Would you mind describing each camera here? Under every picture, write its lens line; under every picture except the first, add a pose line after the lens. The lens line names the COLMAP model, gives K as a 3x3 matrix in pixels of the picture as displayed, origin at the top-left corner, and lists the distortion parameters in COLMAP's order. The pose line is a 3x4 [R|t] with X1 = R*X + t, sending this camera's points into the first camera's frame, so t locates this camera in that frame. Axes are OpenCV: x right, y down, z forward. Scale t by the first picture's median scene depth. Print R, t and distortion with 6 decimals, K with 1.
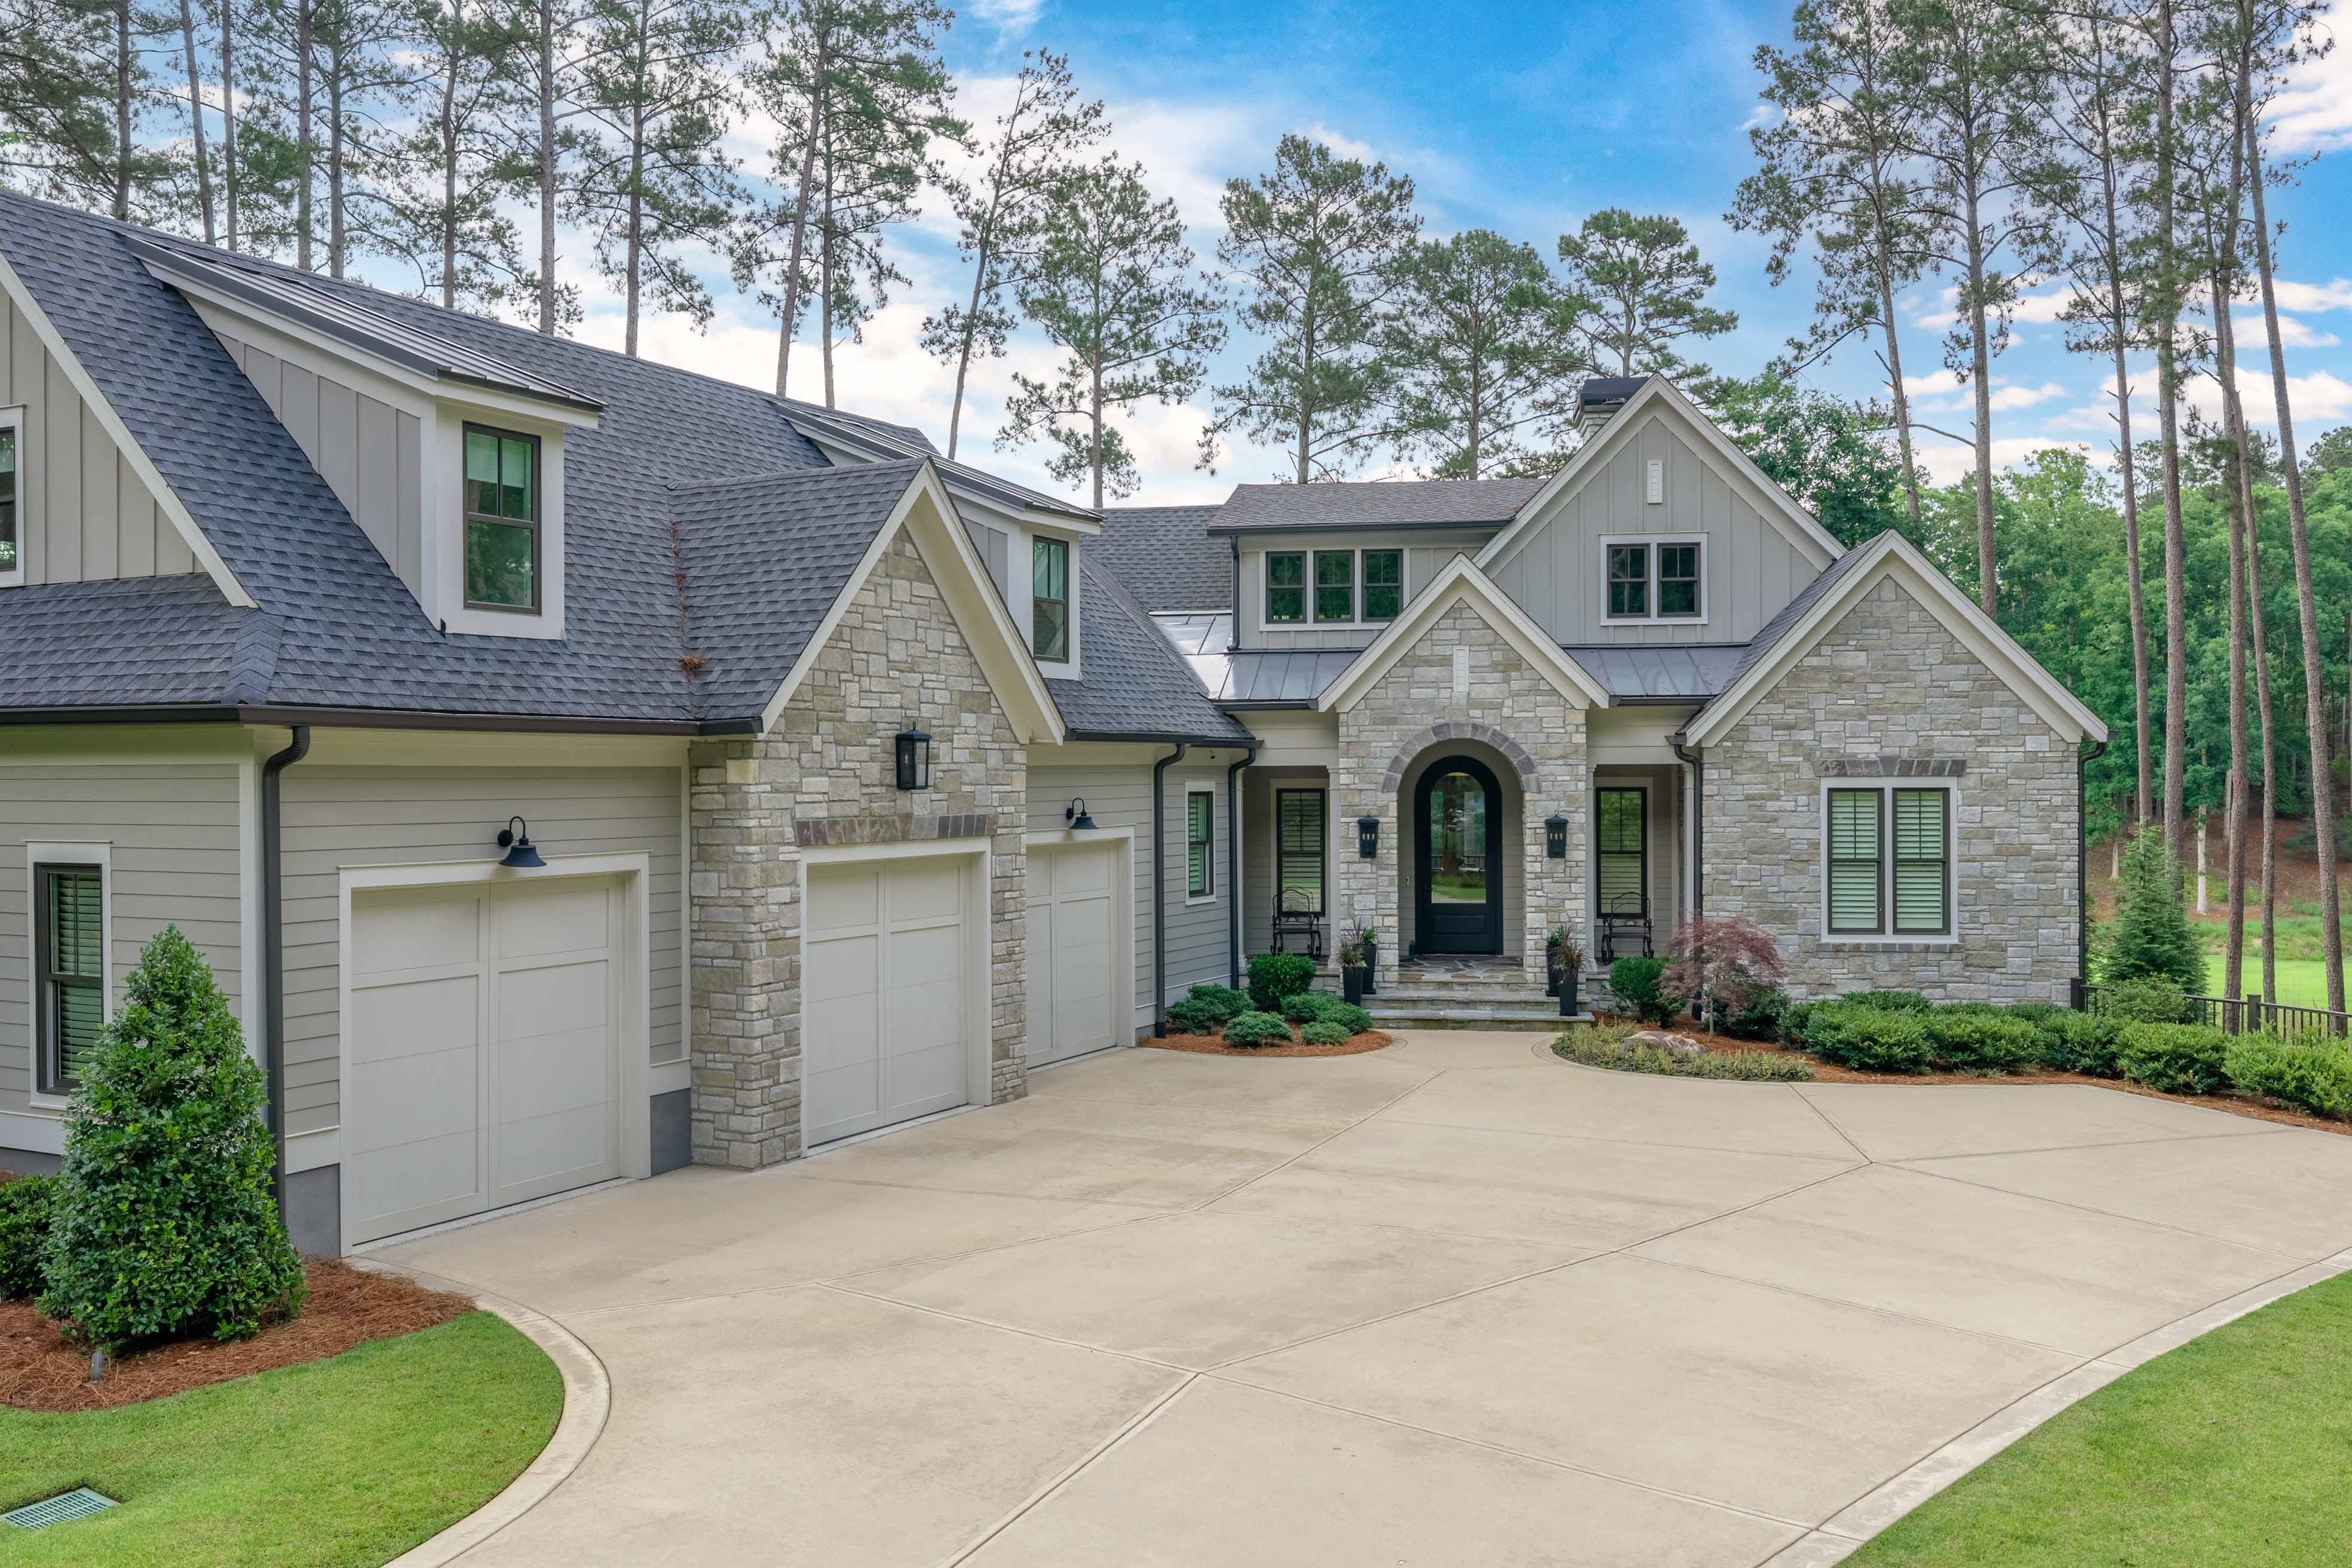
lens RADIAL K [[1949.9, 0, 1160.1], [0, 1949.9, 777.0], [0, 0, 1]] dist [0.019636, -0.032583]
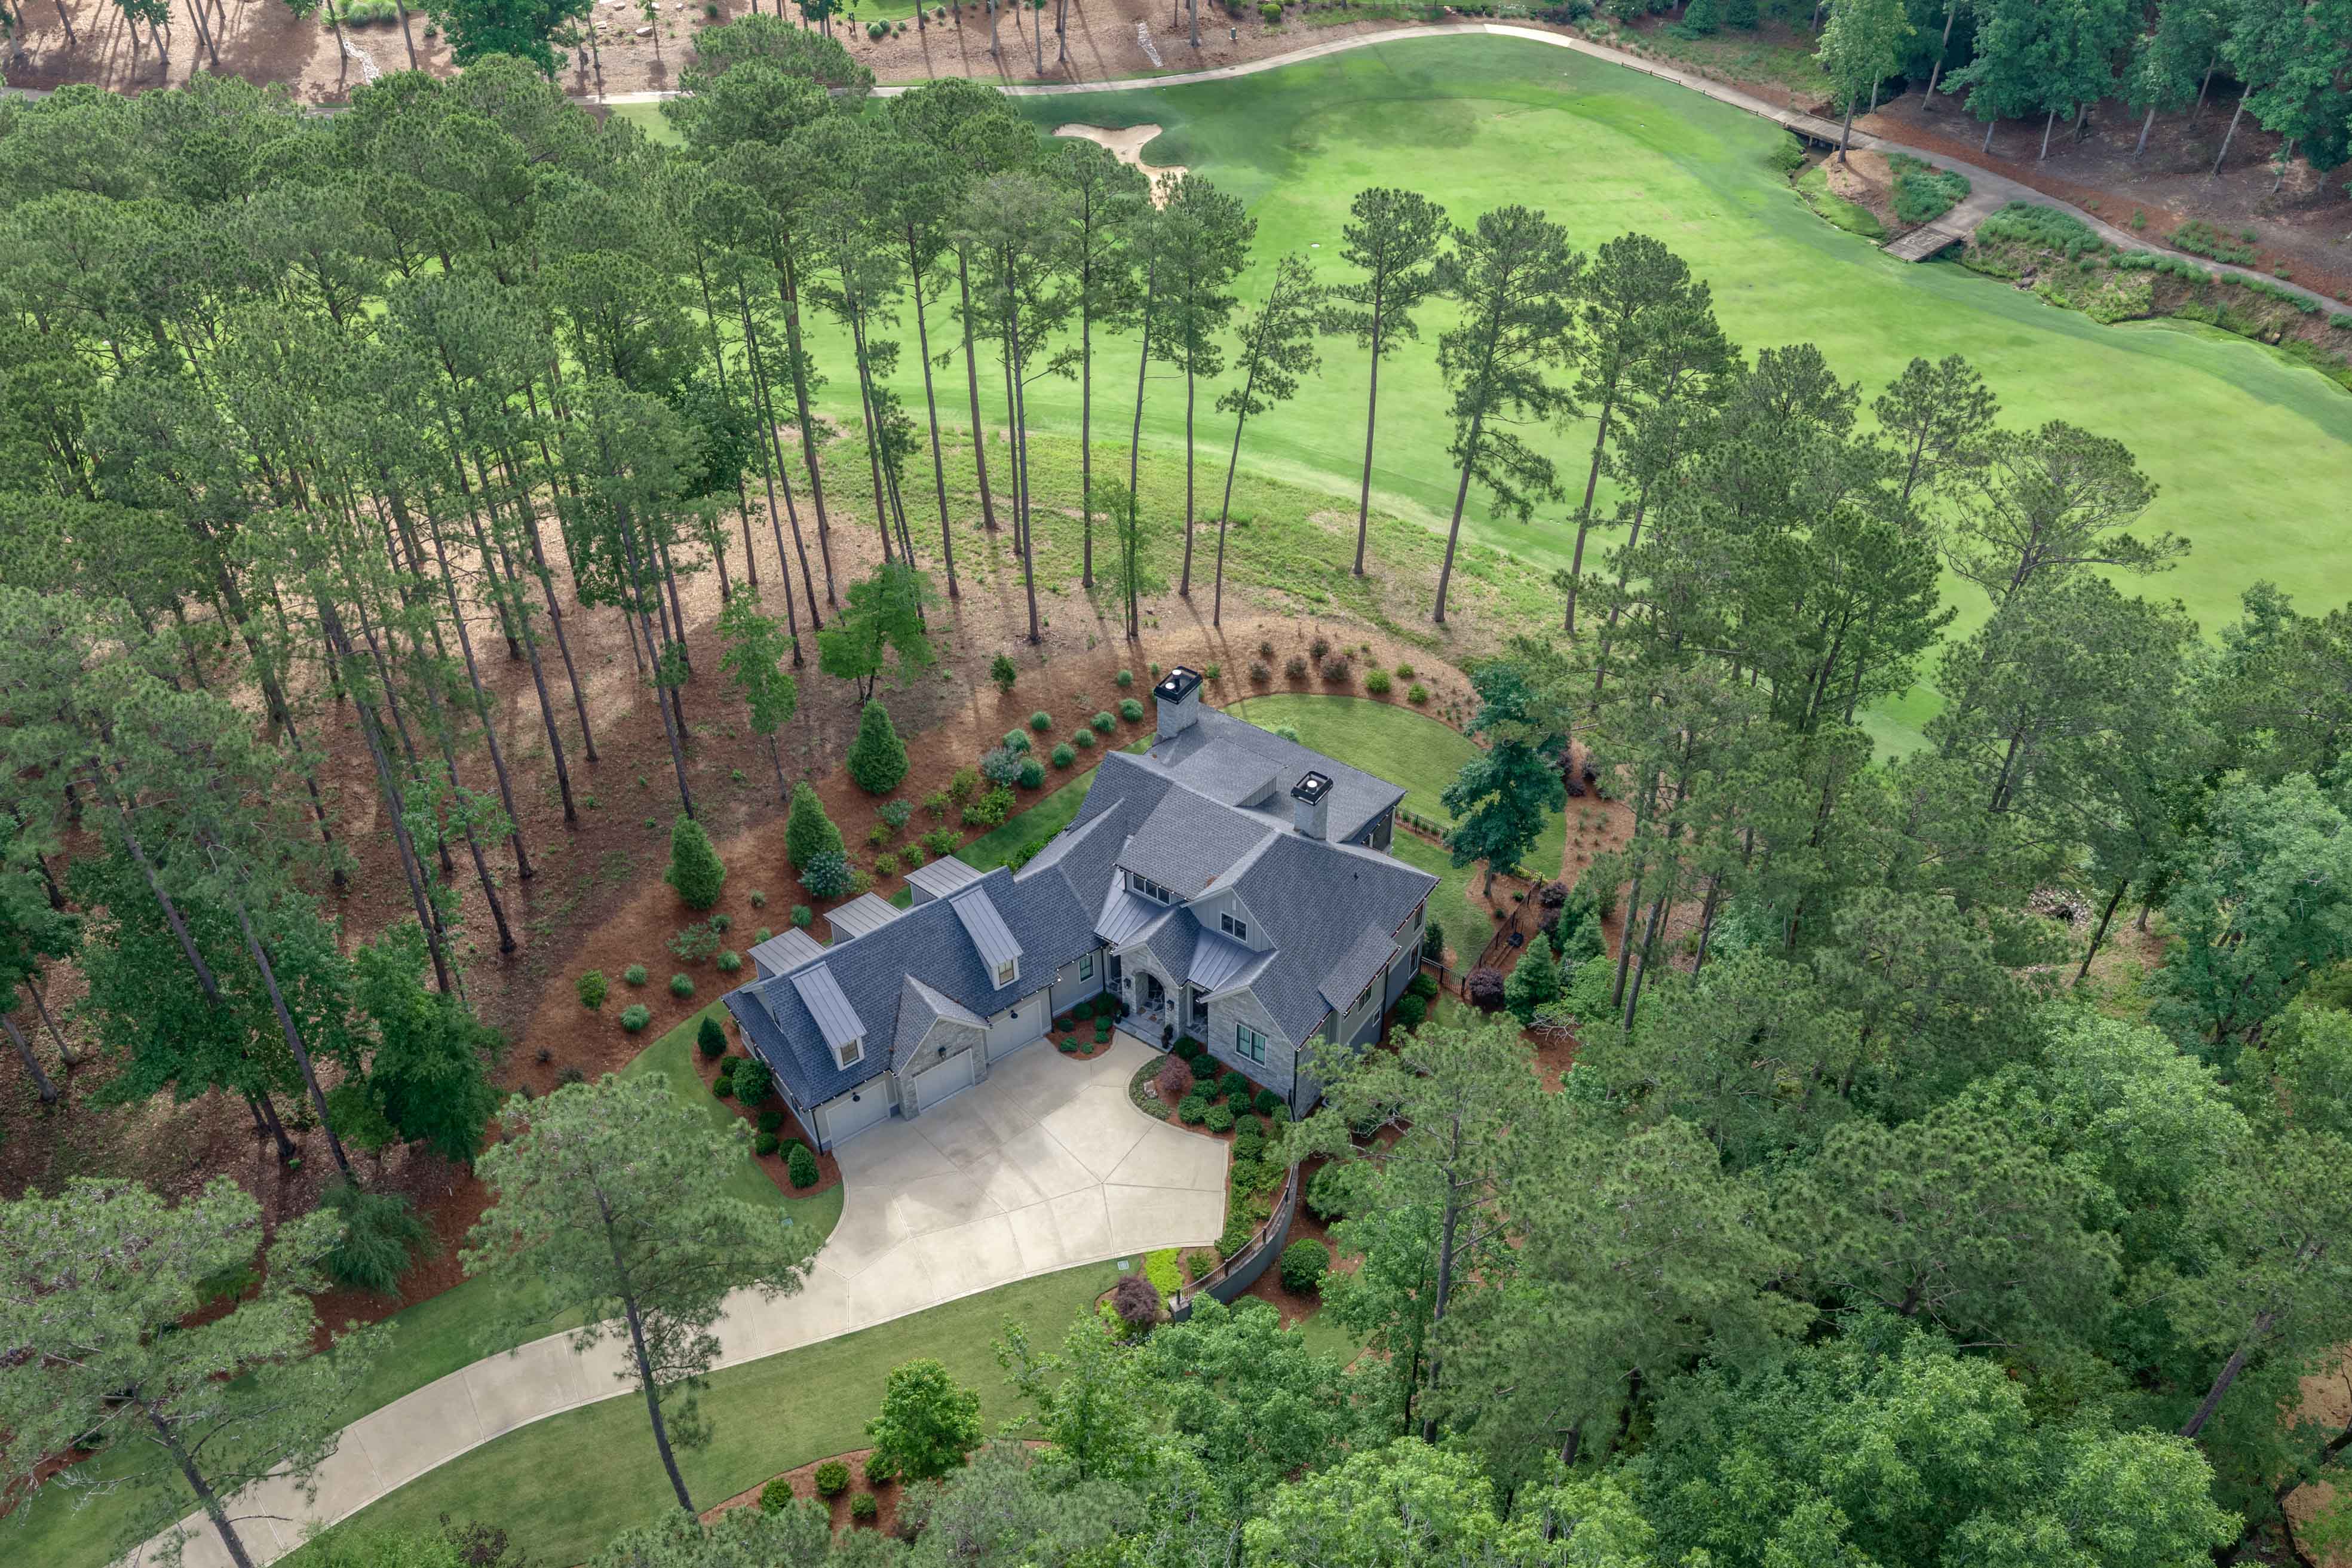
lens RADIAL K [[1949.9, 0, 1176.3], [0, 1949.9, 788.4], [0, 0, 1]] dist [0.019636, -0.032583]
pose [[0.893937, 0.293718, -0.338535, 1.285104], [0.000622, 0.754520, 0.656277, -2.567921], [0.448191, -0.586881, 0.674310, -1.136830]]
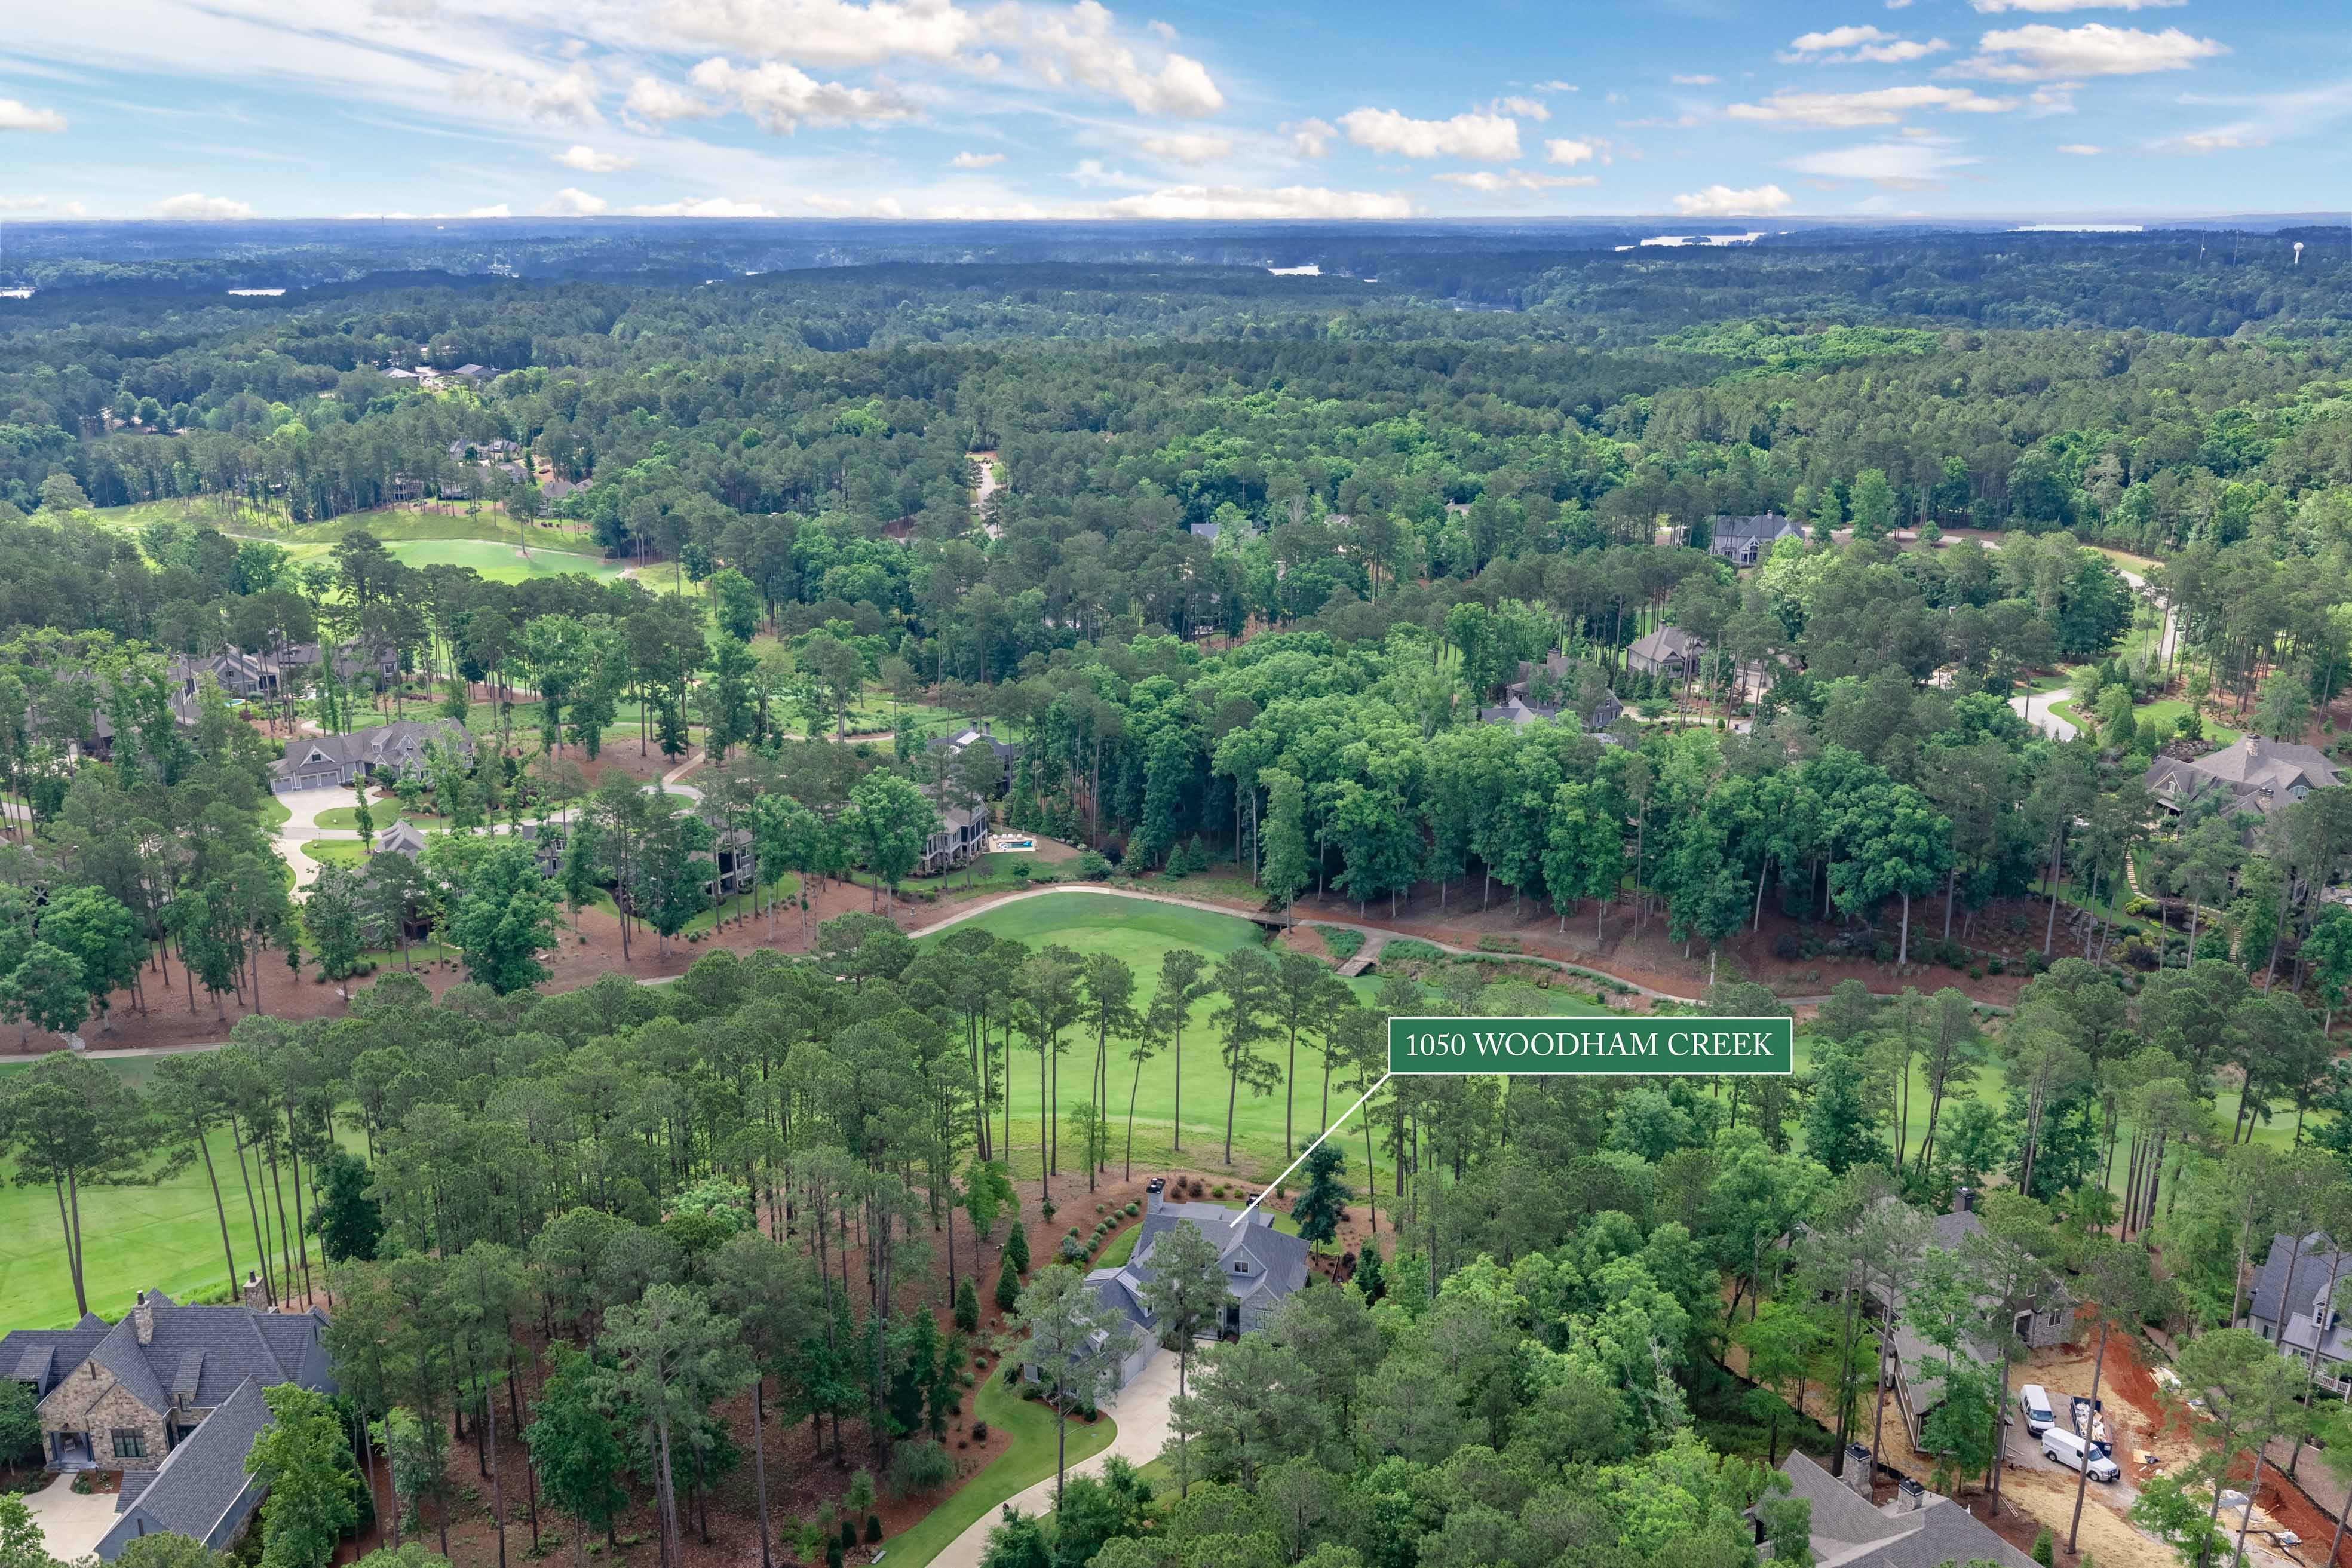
lens RADIAL K [[1949.9, 0, 1185.3], [0, 1949.9, 764.4], [0, 0, 1]] dist [0.019636, -0.032583]
pose [[0.997208, 0.023929, -0.070740, 0.540537], [-0.004351, 0.964283, 0.264839, -3.889982], [0.074551, -0.263792, 0.961694, -5.497981]]
